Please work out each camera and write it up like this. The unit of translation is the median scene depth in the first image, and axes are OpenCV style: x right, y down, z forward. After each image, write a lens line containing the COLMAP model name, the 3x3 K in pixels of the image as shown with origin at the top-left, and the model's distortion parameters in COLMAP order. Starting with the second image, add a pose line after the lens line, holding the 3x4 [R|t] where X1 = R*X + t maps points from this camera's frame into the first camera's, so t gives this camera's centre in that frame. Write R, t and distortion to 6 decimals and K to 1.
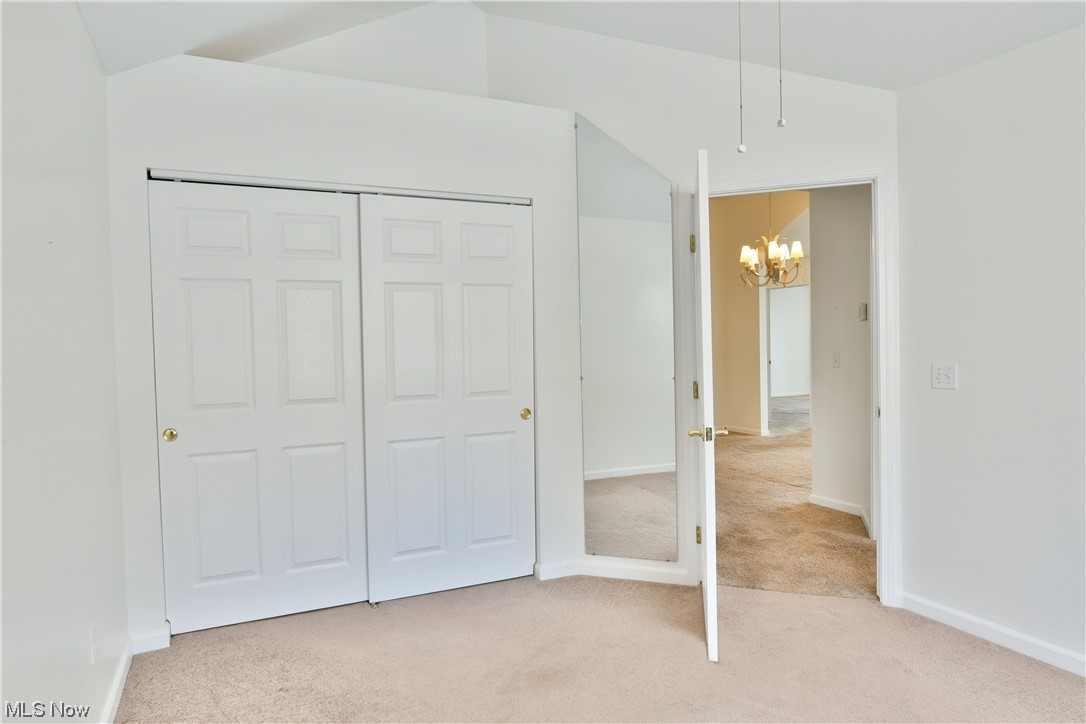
lens RADIAL K [[668.6, 0, 546.7], [0, 668.6, 371.2], [0, 0, 1]] dist [-0.012752, -0.006237]
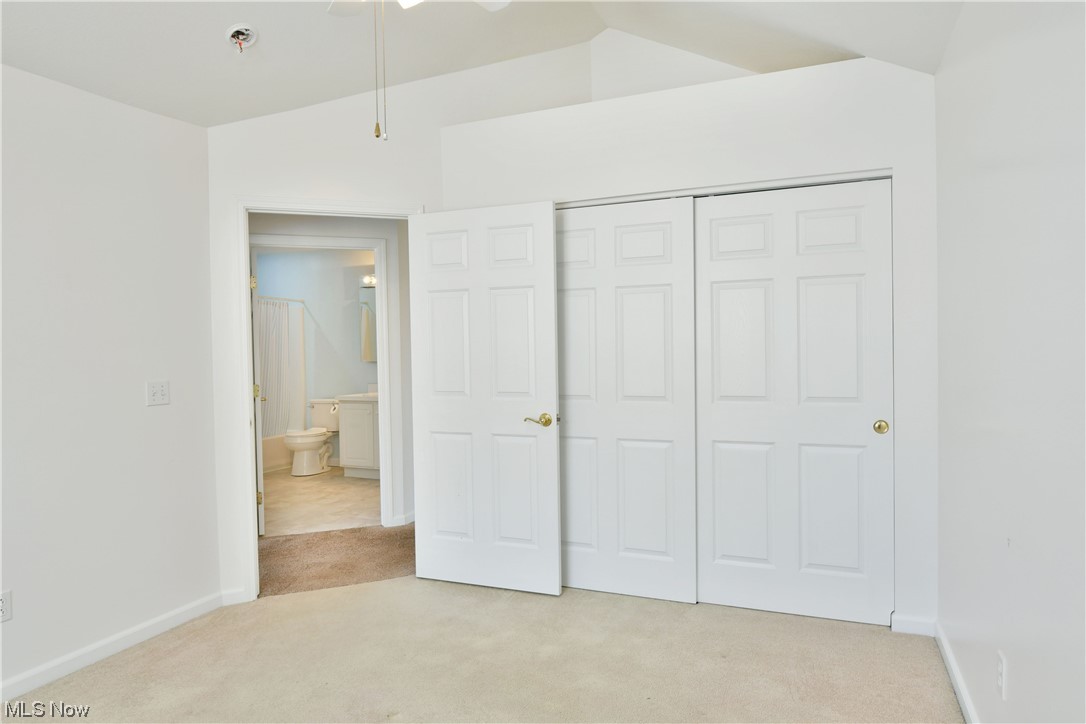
lens RADIAL K [[668.6, 0, 546.2], [0, 668.6, 356.5], [0, 0, 1]] dist [-0.012752, -0.006237]
pose [[0.686649, 0.011803, -0.726894, 0.317320], [-0.022728, 0.999728, -0.005236, -0.011306], [0.726634, 0.020116, 0.686730, 0.144575]]
